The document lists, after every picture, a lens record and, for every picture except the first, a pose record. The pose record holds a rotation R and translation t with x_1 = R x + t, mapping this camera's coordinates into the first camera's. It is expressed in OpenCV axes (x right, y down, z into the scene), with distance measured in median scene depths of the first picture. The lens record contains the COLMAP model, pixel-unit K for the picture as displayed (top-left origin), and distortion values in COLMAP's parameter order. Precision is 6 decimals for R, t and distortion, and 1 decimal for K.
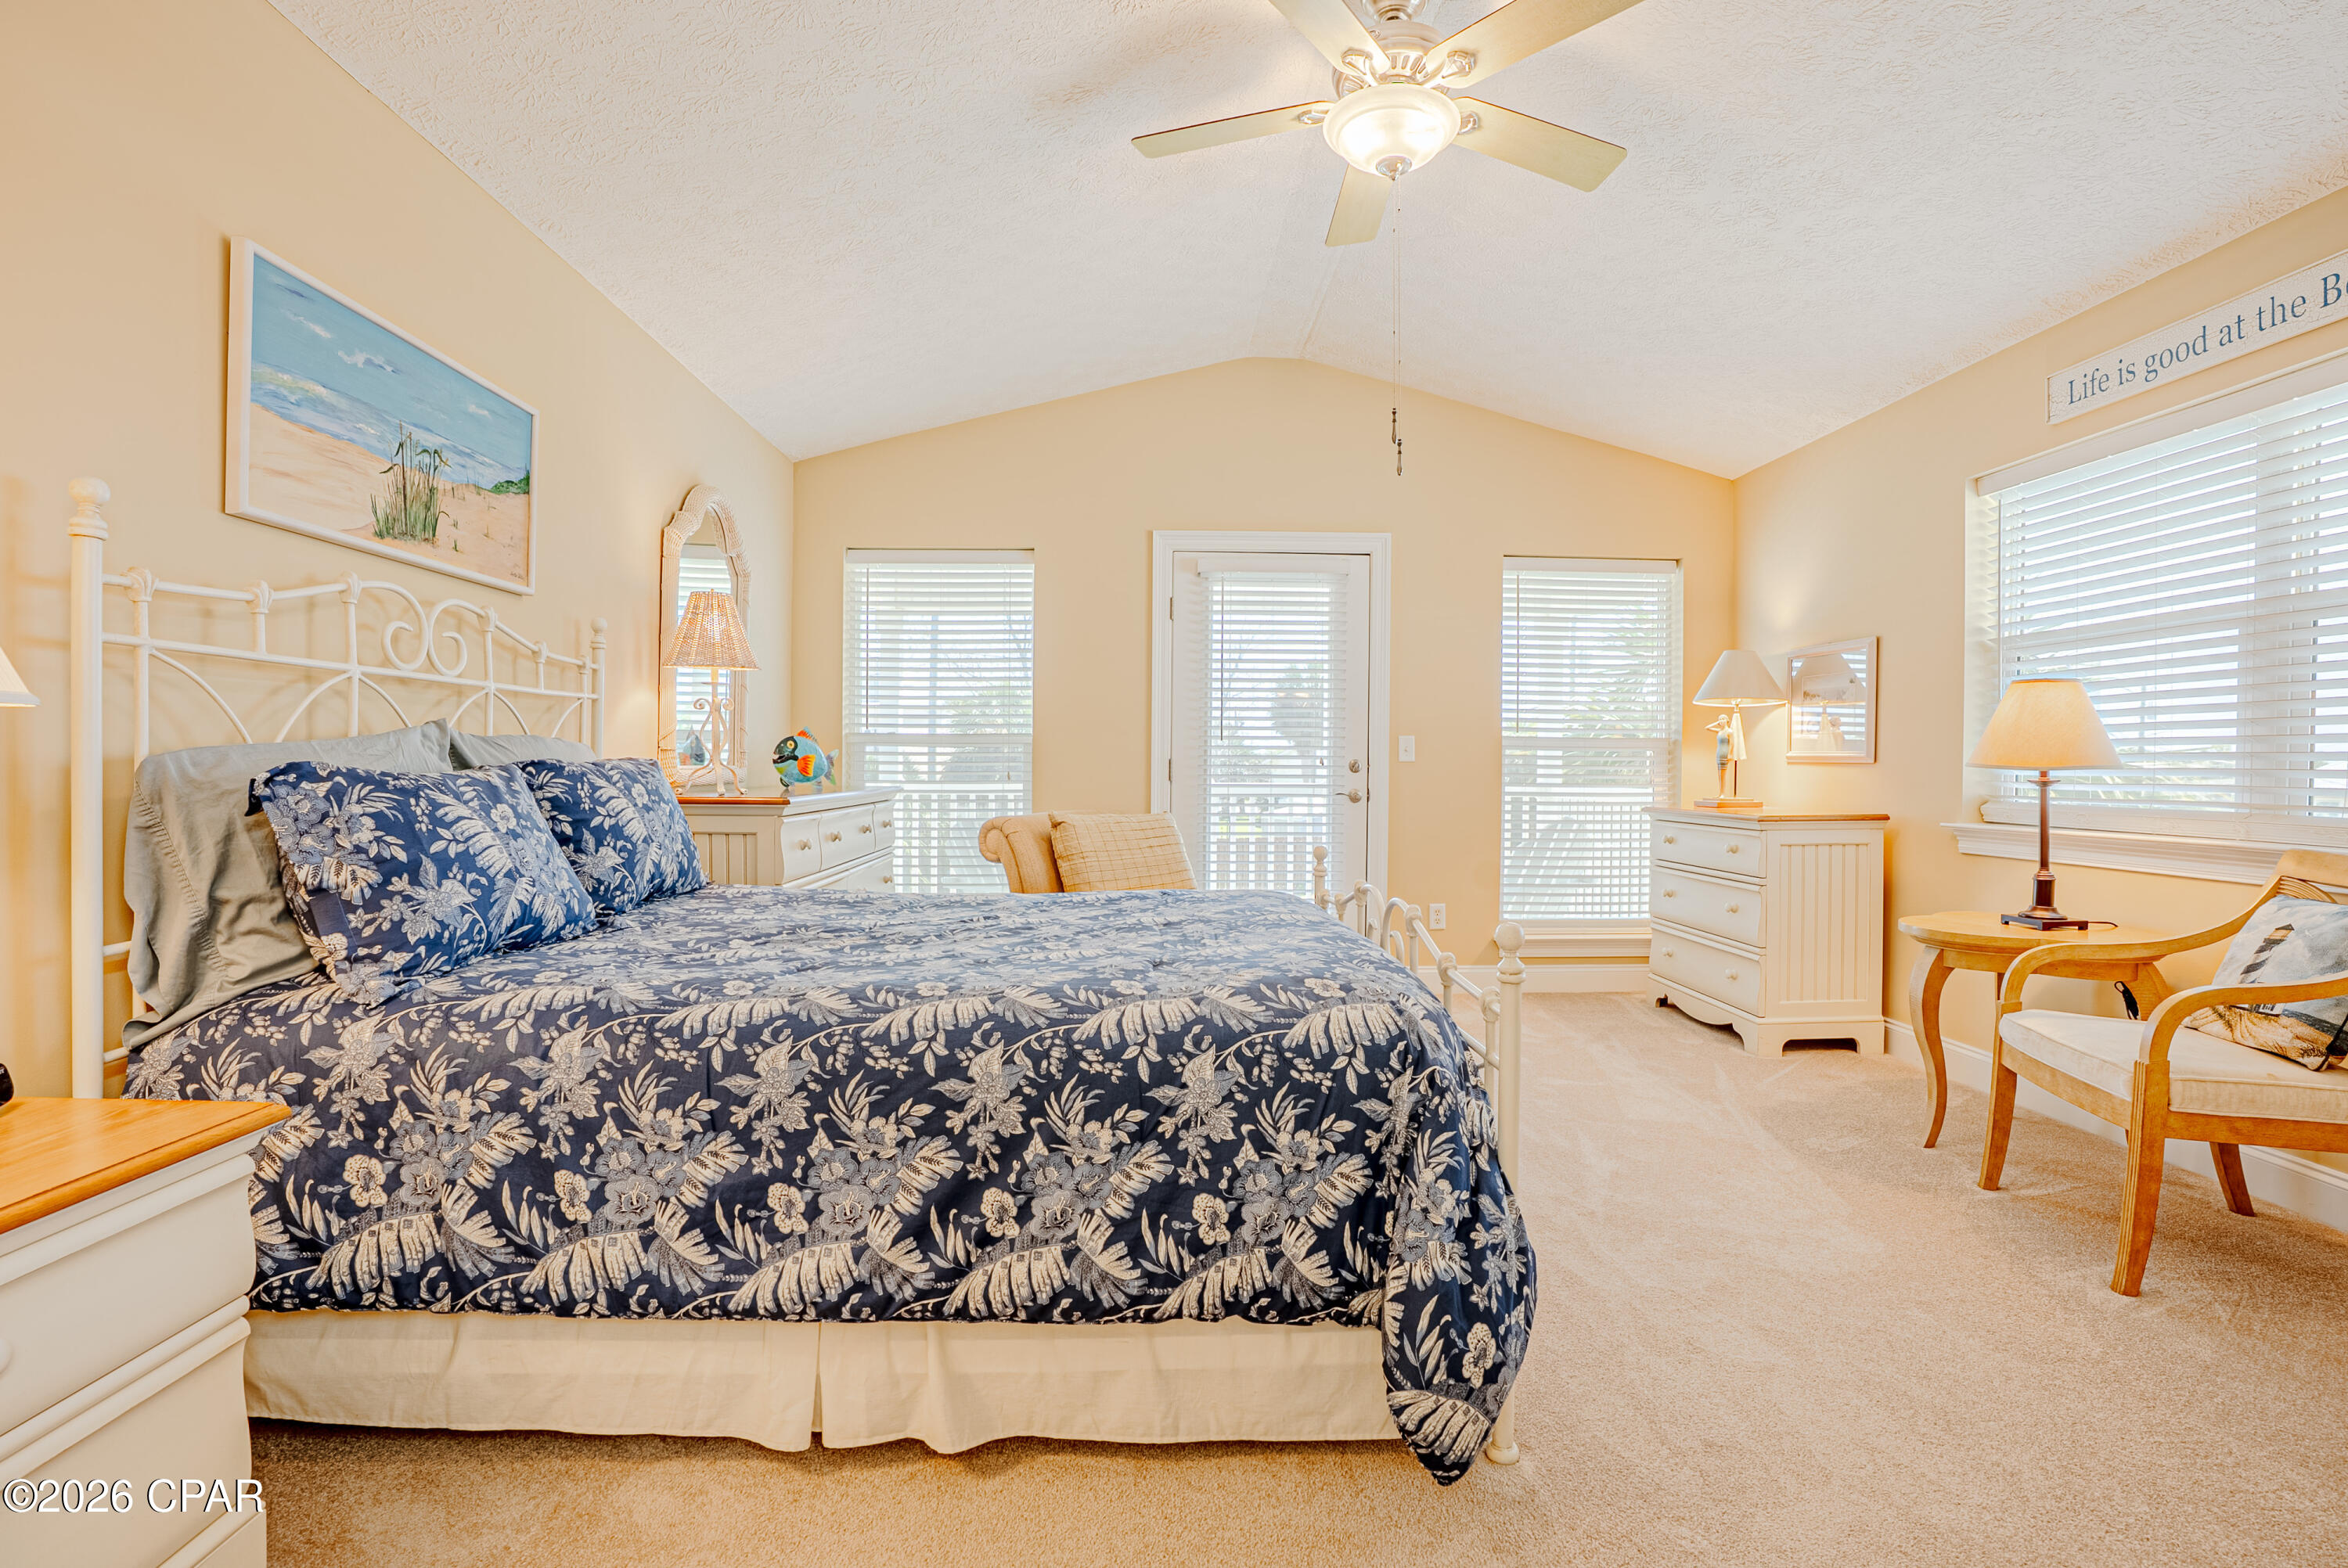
lens RADIAL K [[1092.0, 0, 1176.7], [0, 1092.0, 771.4], [0, 0, 1]] dist [-0.049899, 0.010410]
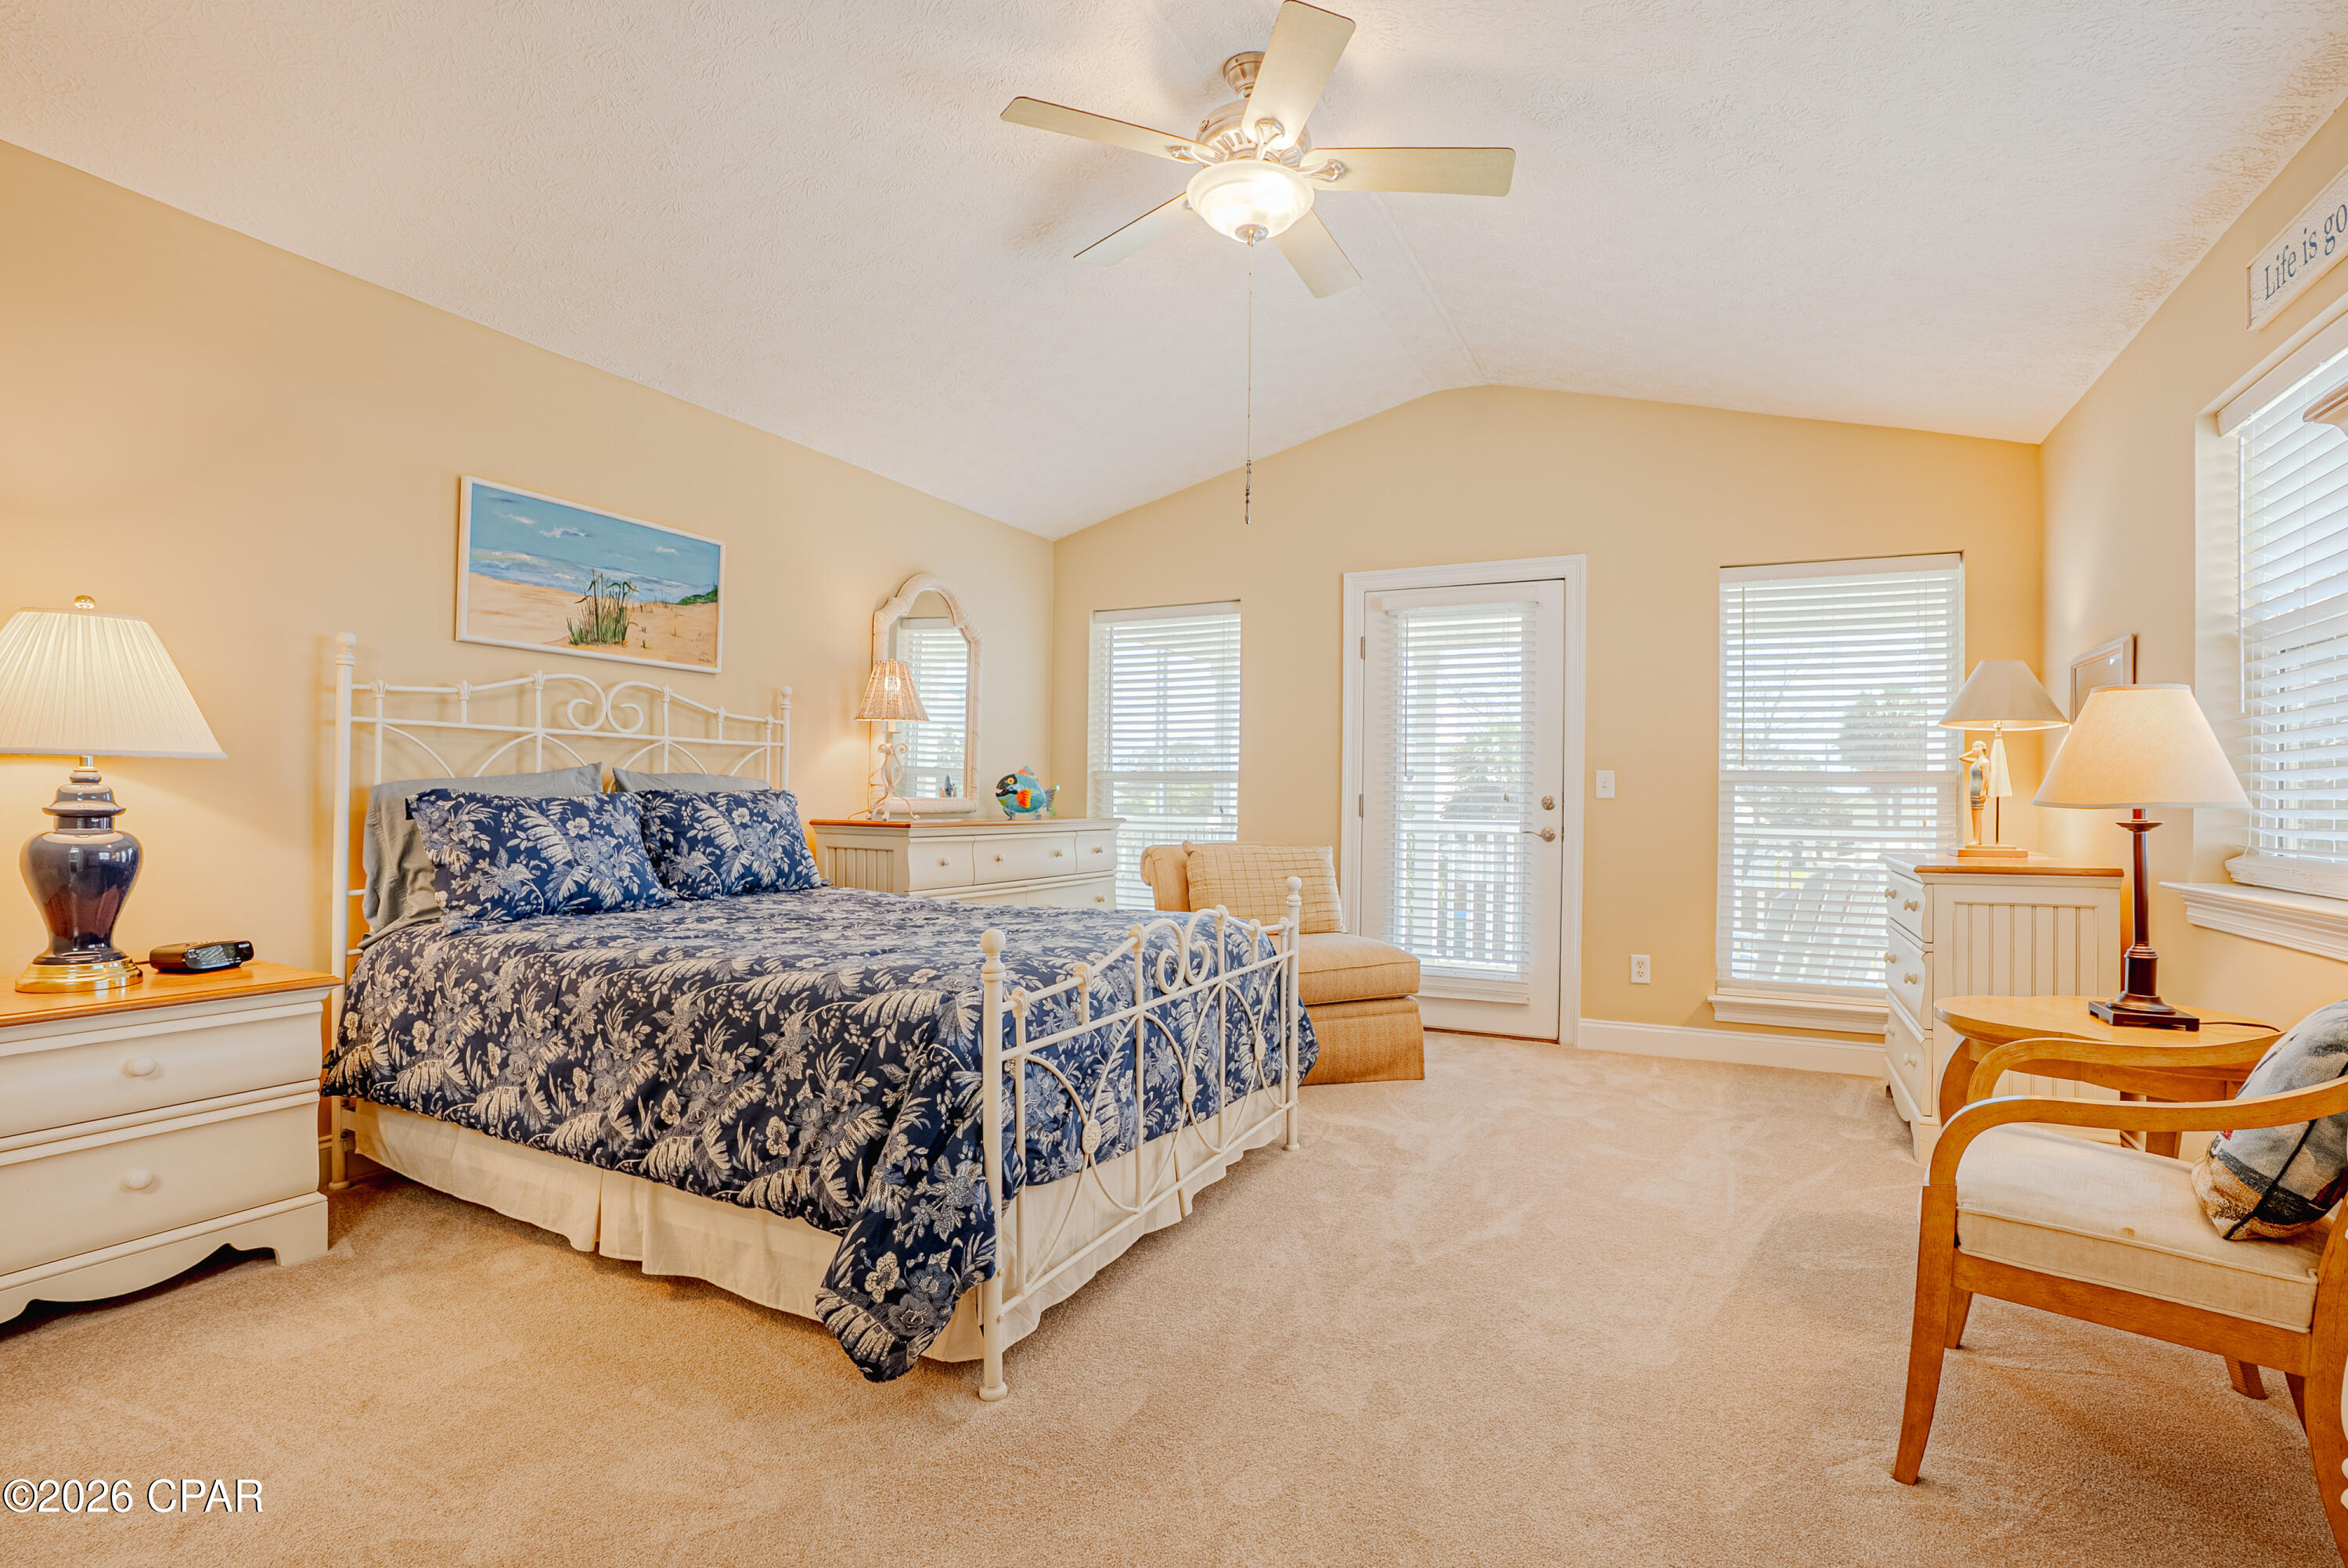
lens RADIAL K [[1092.0, 0, 1172.0], [0, 1092.0, 785.1], [0, 0, 1]] dist [-0.049899, 0.010410]
pose [[0.880374, -0.000213, -0.474281, 0.808021], [-0.010656, 0.999739, -0.020229, 0.005660], [0.474161, 0.022863, 0.880141, 0.045872]]
